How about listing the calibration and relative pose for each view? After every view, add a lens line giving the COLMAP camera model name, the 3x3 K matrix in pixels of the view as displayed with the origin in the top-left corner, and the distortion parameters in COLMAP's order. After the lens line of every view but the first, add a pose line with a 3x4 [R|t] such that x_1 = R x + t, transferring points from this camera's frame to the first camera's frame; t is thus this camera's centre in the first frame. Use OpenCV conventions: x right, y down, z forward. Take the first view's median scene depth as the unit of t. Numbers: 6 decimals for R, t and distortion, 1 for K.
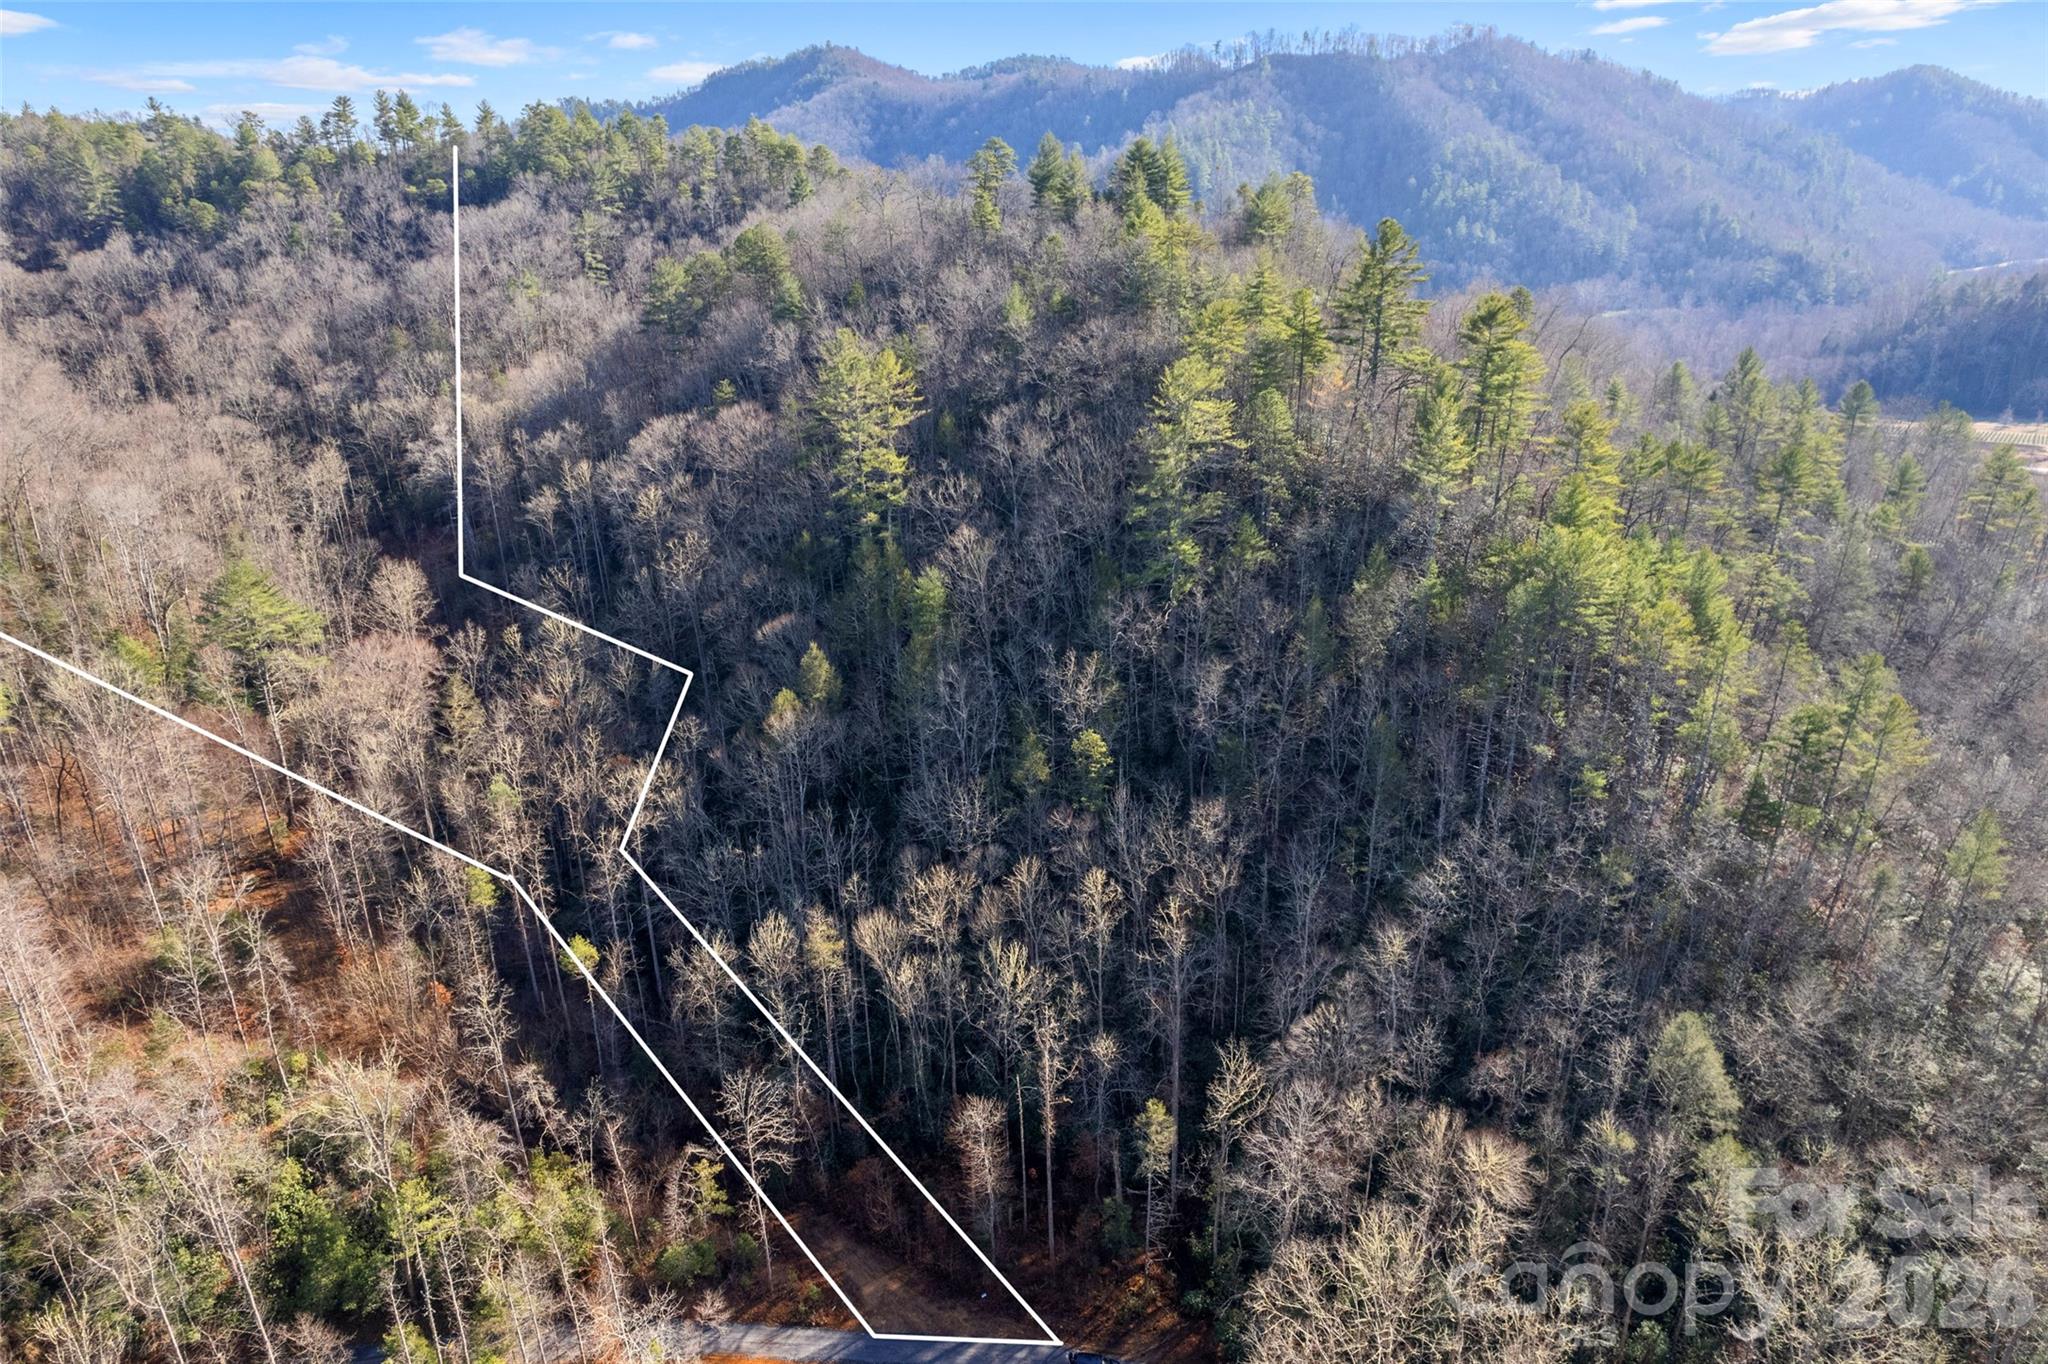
lens RADIAL K [[1311.5, 0, 1033.4], [0, 1311.5, 685.7], [0, 0, 1]] dist [-0.085451, 0.074706]
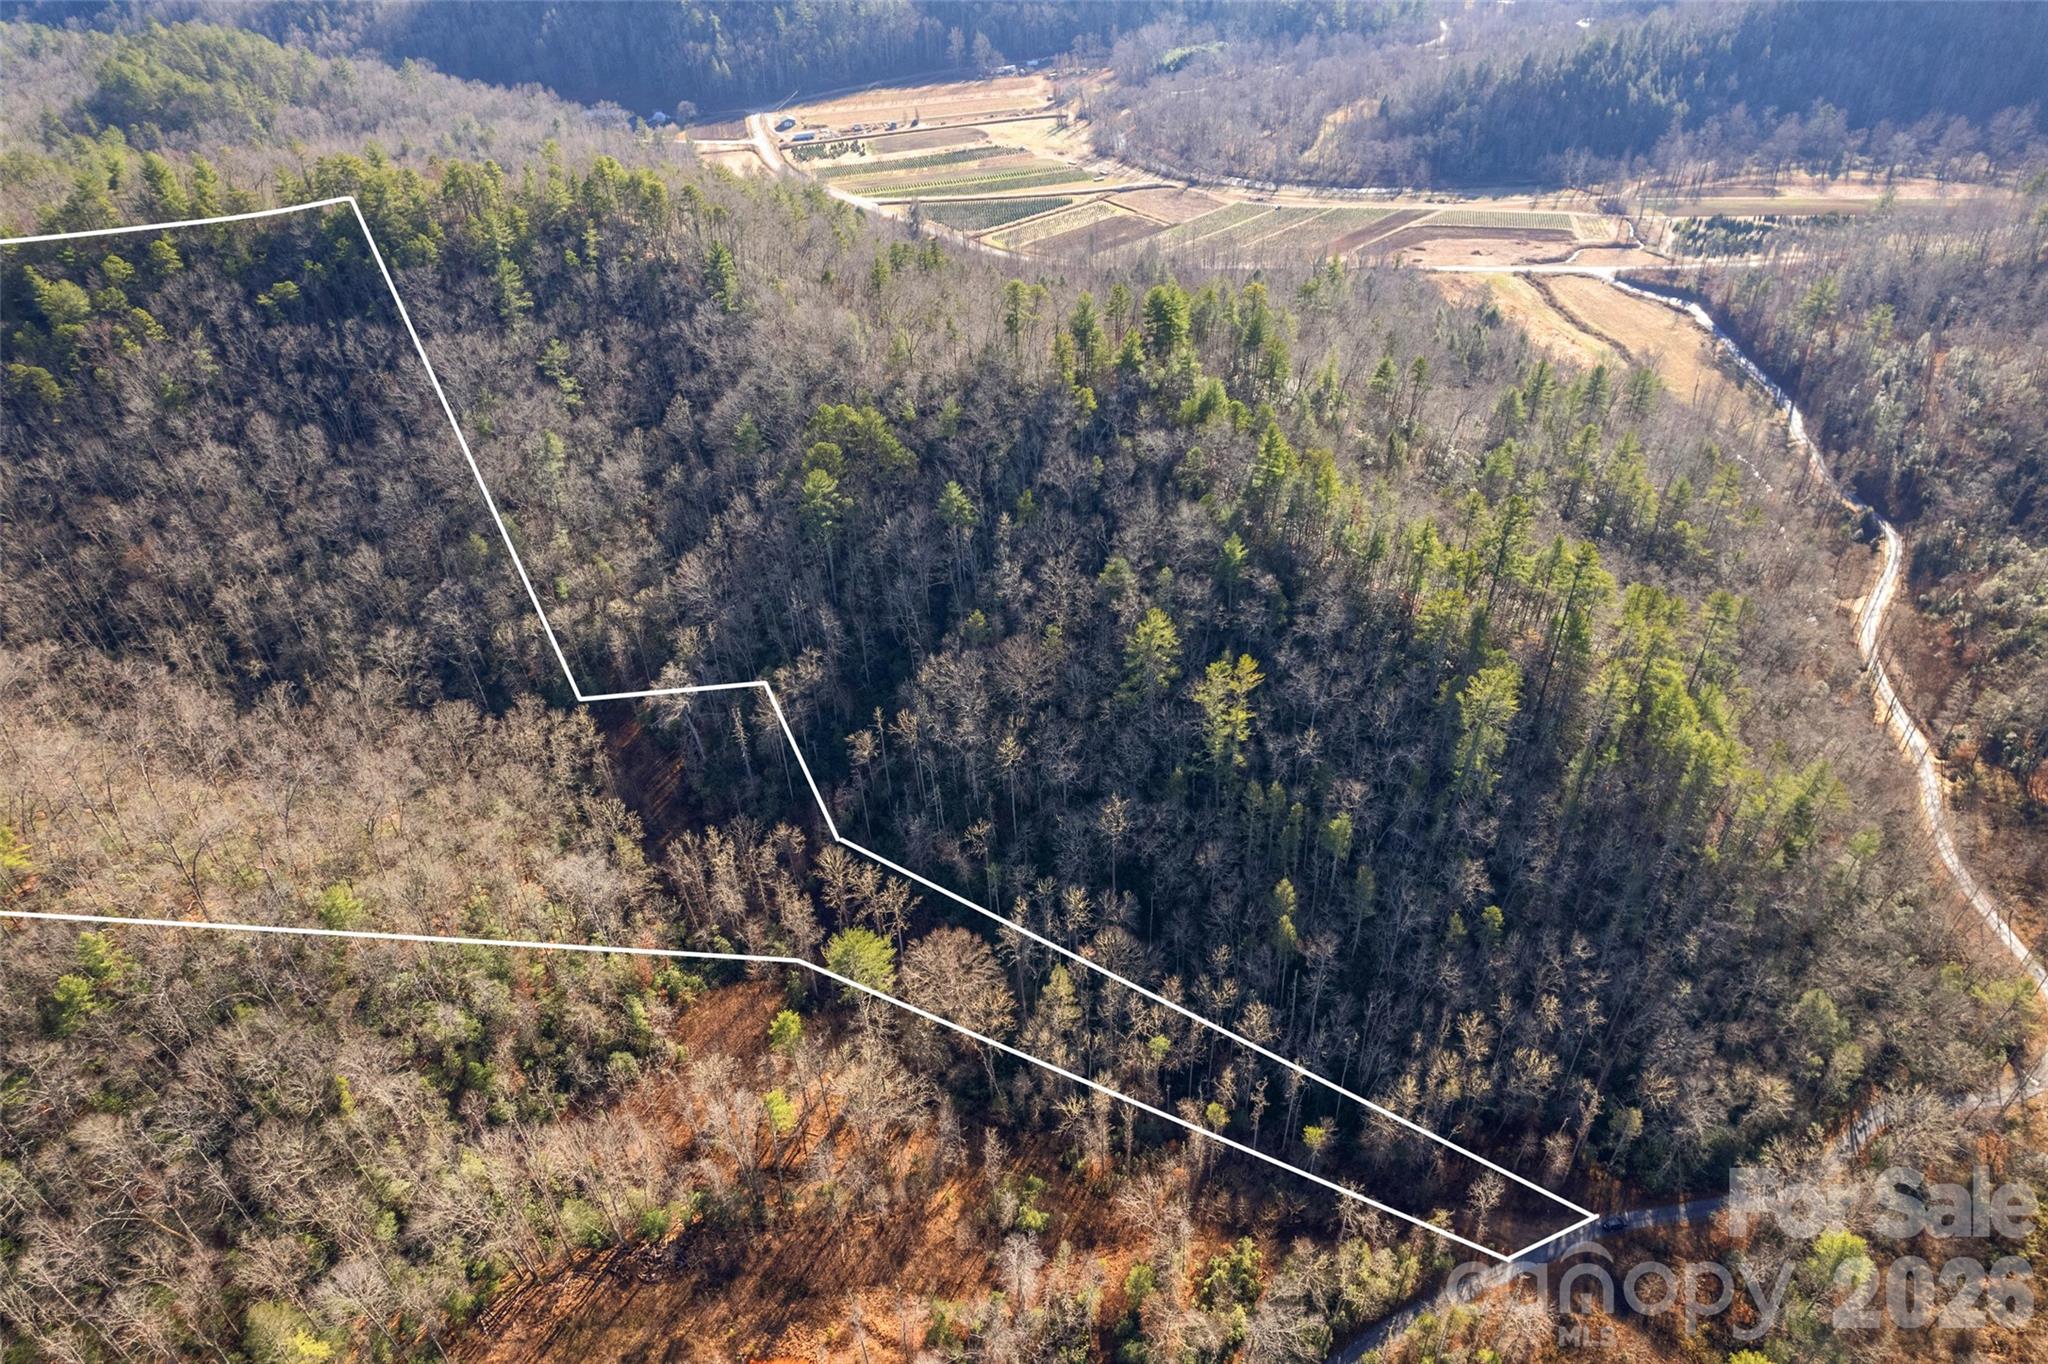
lens RADIAL K [[1305.3, 0, 1024.0], [0, 1305.3, 682.0], [0, 0, 1]] dist [-0.068649, 0.066579]
pose [[0.909791, -0.263775, 0.320473, -0.957587], [0.172265, 0.942422, 0.286644, -0.818634], [-0.377630, -0.205580, 0.902847, -0.272753]]
